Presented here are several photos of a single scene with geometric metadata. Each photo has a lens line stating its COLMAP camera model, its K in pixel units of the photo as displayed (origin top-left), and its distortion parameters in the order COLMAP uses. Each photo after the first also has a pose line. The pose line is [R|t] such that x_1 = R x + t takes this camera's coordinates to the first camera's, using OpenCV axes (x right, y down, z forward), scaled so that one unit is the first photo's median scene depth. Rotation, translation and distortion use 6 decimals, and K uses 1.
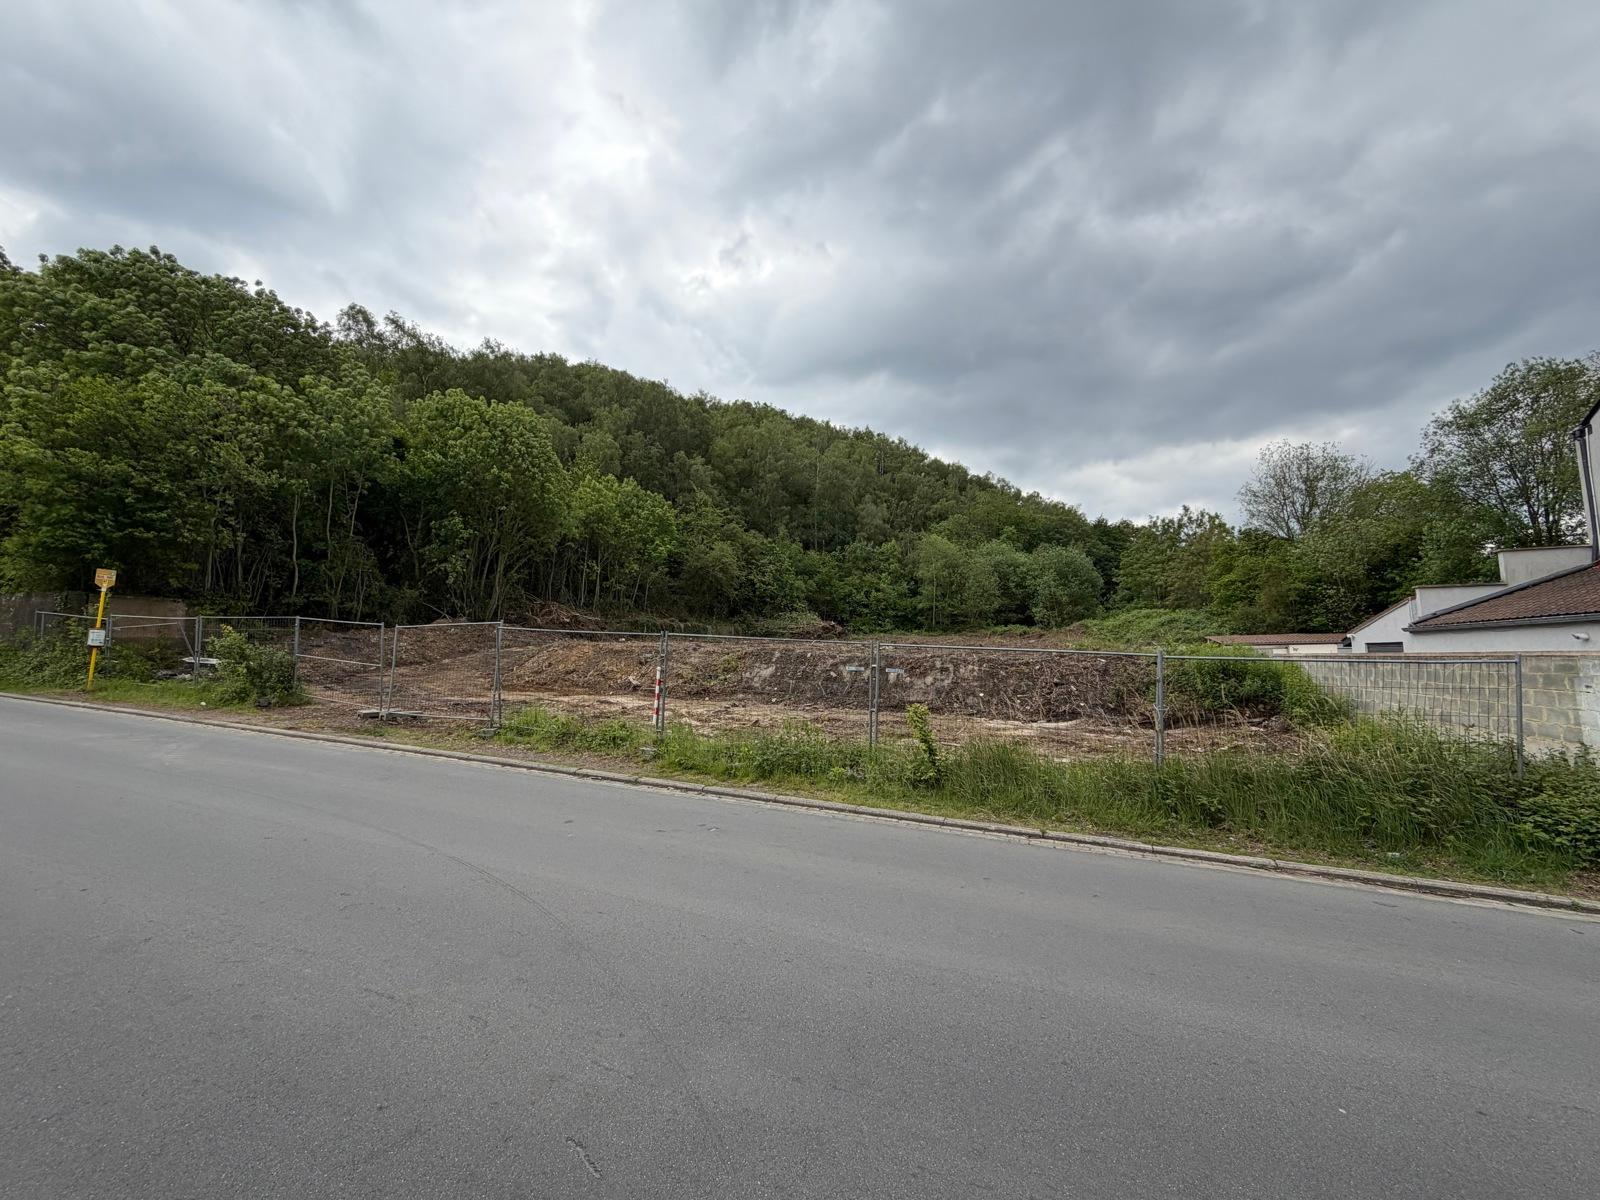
lens RADIAL K [[645.8, 0, 795.9], [0, 645.8, 601.8], [0, 0, 1]] dist [0.002357, -0.000117]
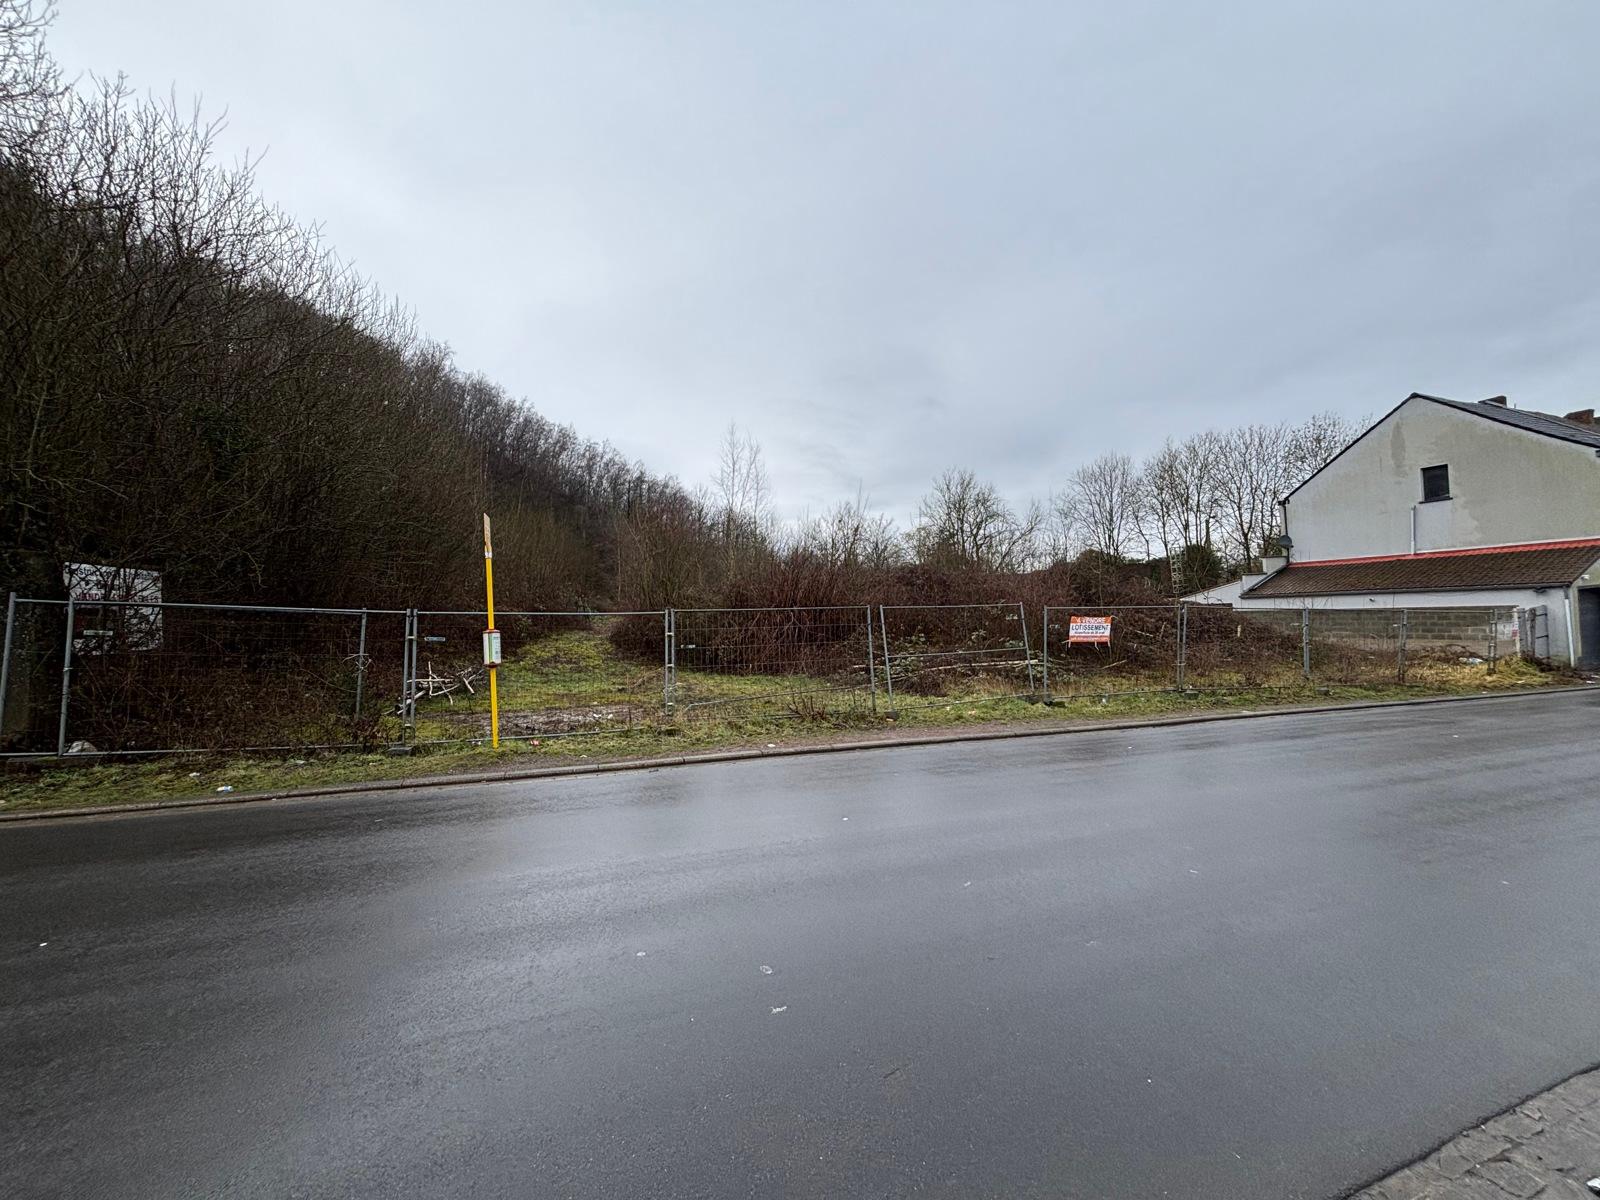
lens RADIAL K [[650.0, 0, 801.3], [0, 650.0, 607.2], [0, 0, 1]] dist [-0.001084, 0.000053]
pose [[0.737366, -0.025953, 0.674995, -0.322430], [-0.012504, 0.998566, 0.052053, -0.002508], [-0.675378, -0.046822, 0.735984, 0.113222]]
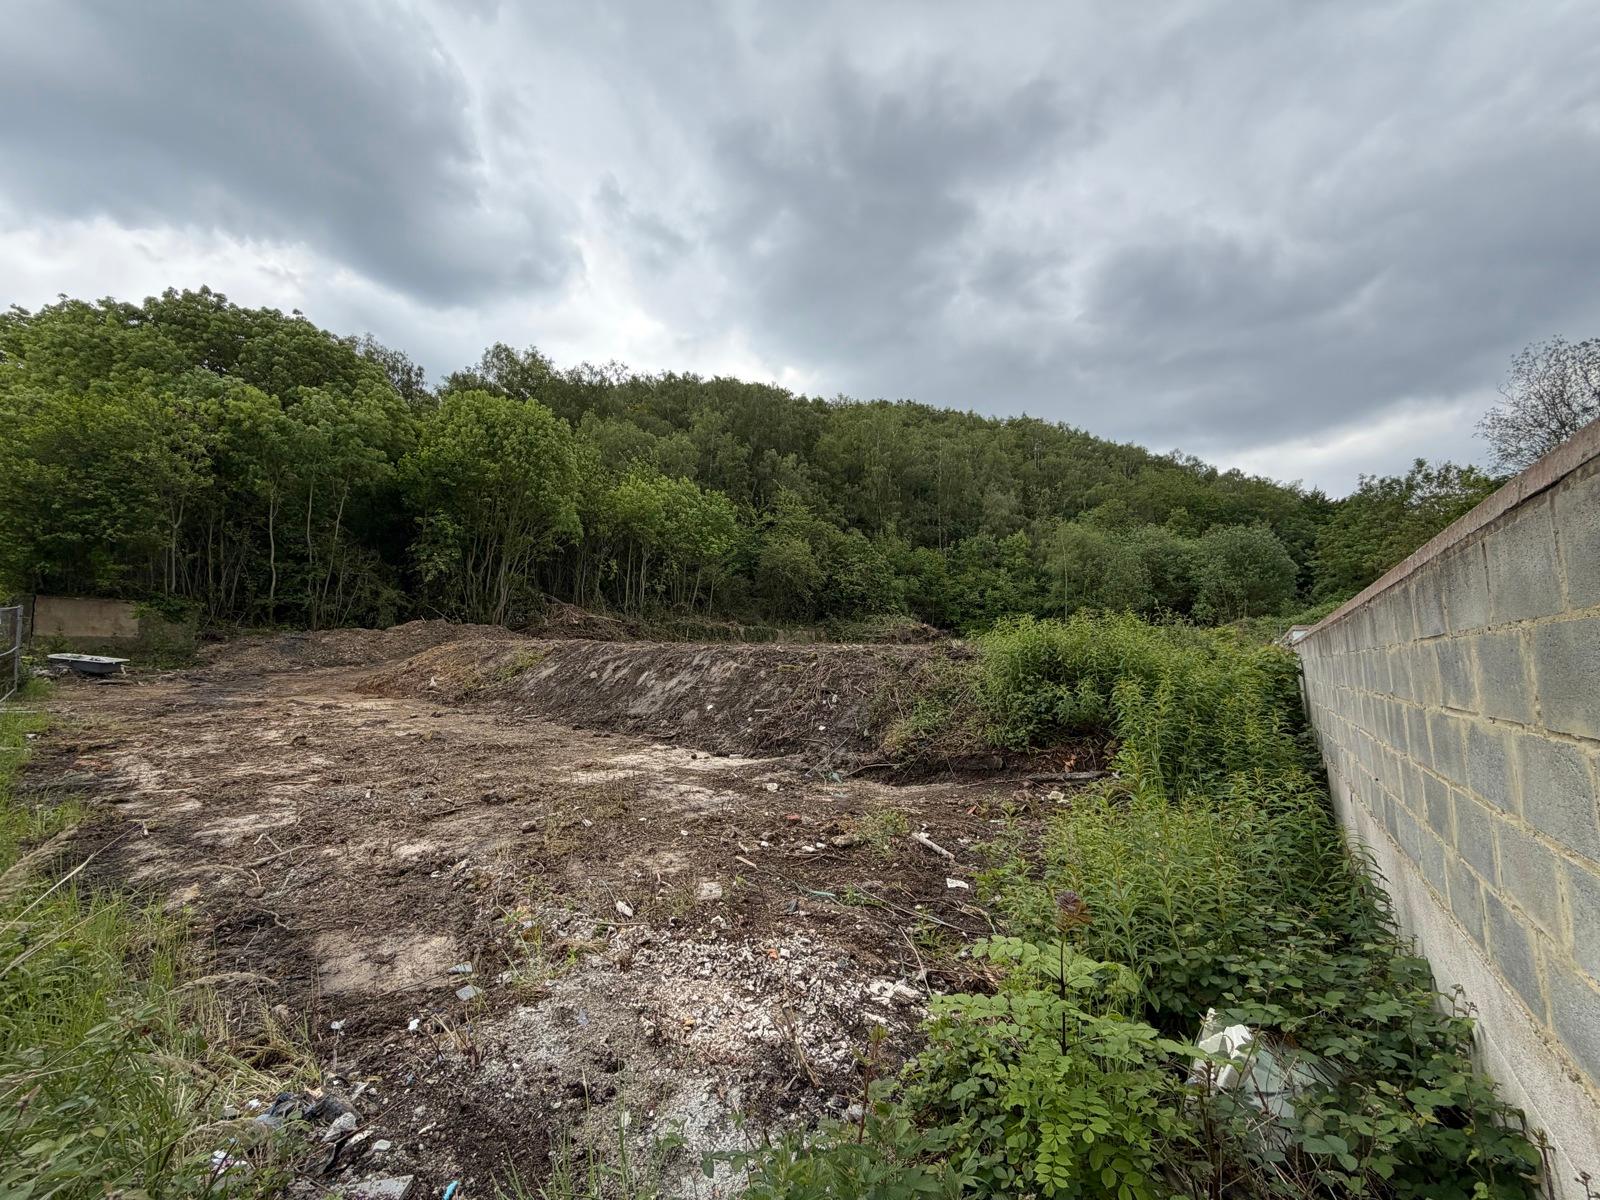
lens RADIAL K [[645.8, 0, 795.9], [0, 645.8, 601.8], [0, 0, 1]] dist [0.002357, -0.000117]
pose [[0.958015, -0.024460, -0.285672, 0.134663], [0.019335, 0.999598, -0.020746, 0.014933], [0.286064, 0.014351, 0.958103, 0.099448]]
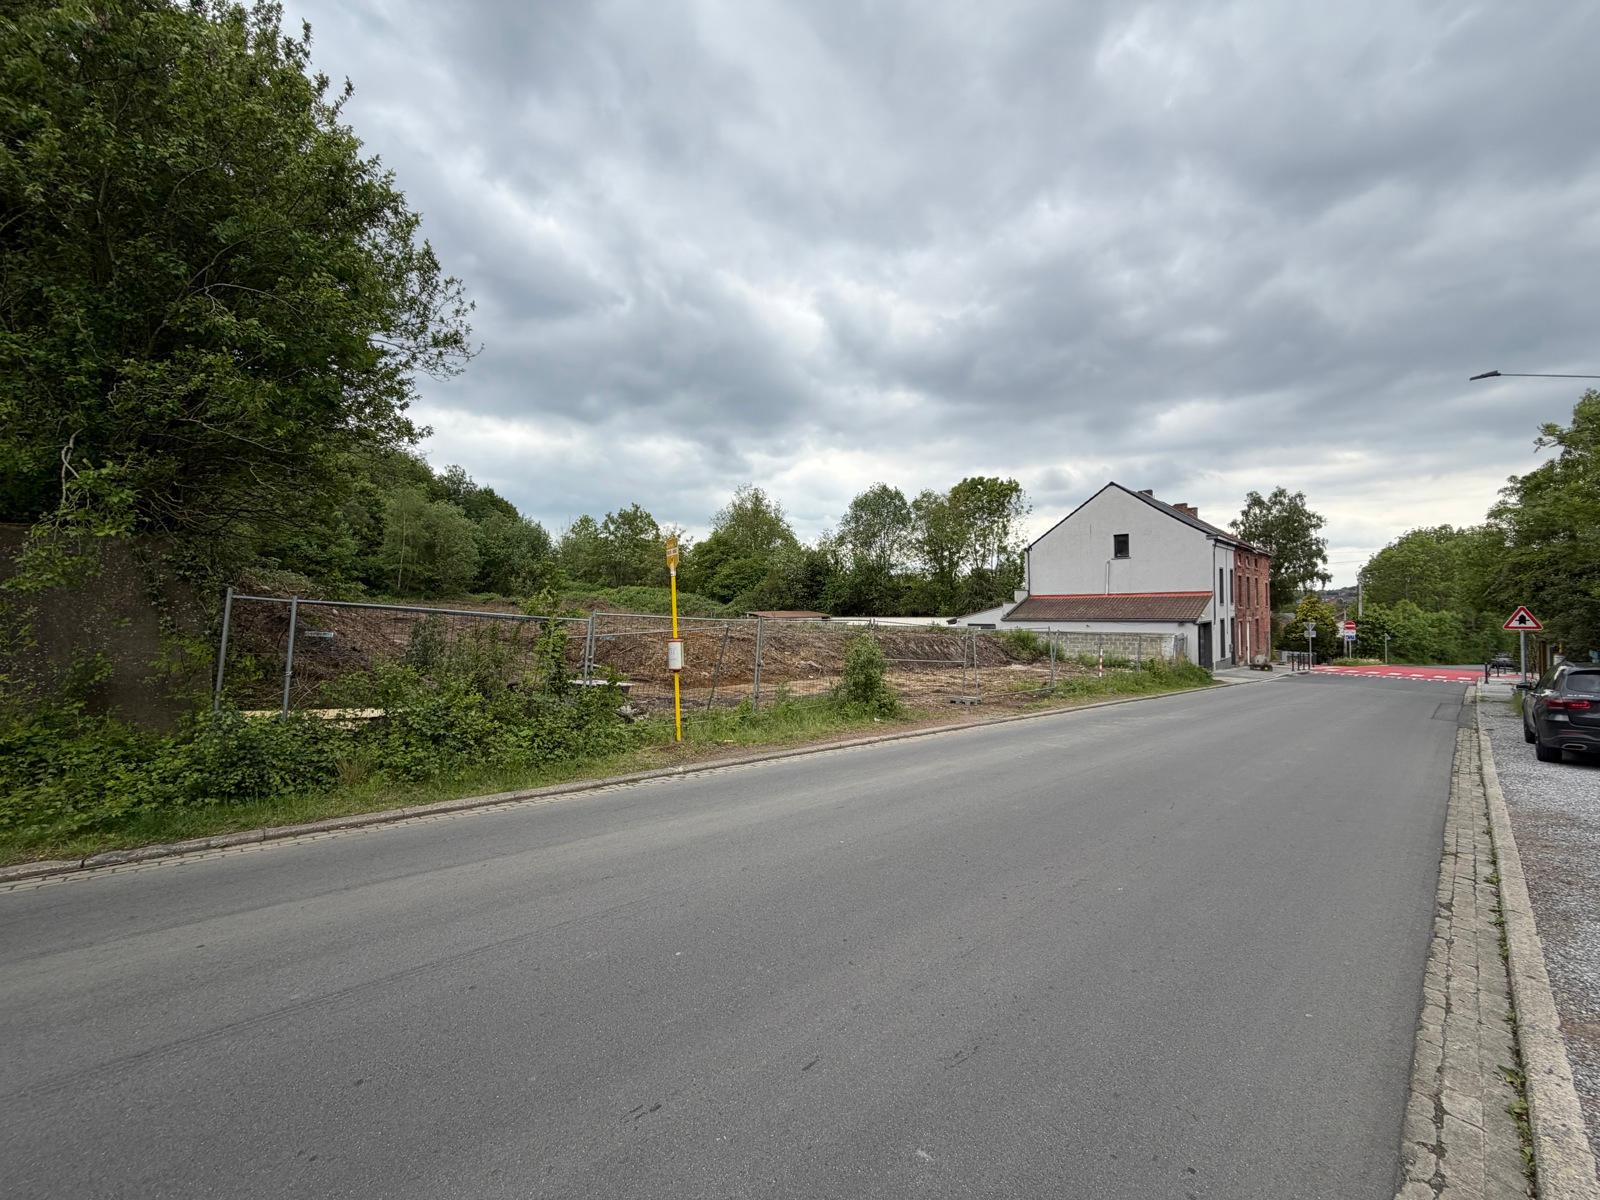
lens RADIAL K [[645.8, 0, 795.9], [0, 645.8, 601.8], [0, 0, 1]] dist [0.002357, -0.000117]
pose [[0.418492, 0.012240, 0.908138, -0.407460], [-0.071038, 0.997287, 0.019294, -0.003735], [-0.905438, -0.072587, 0.418226, 0.167475]]
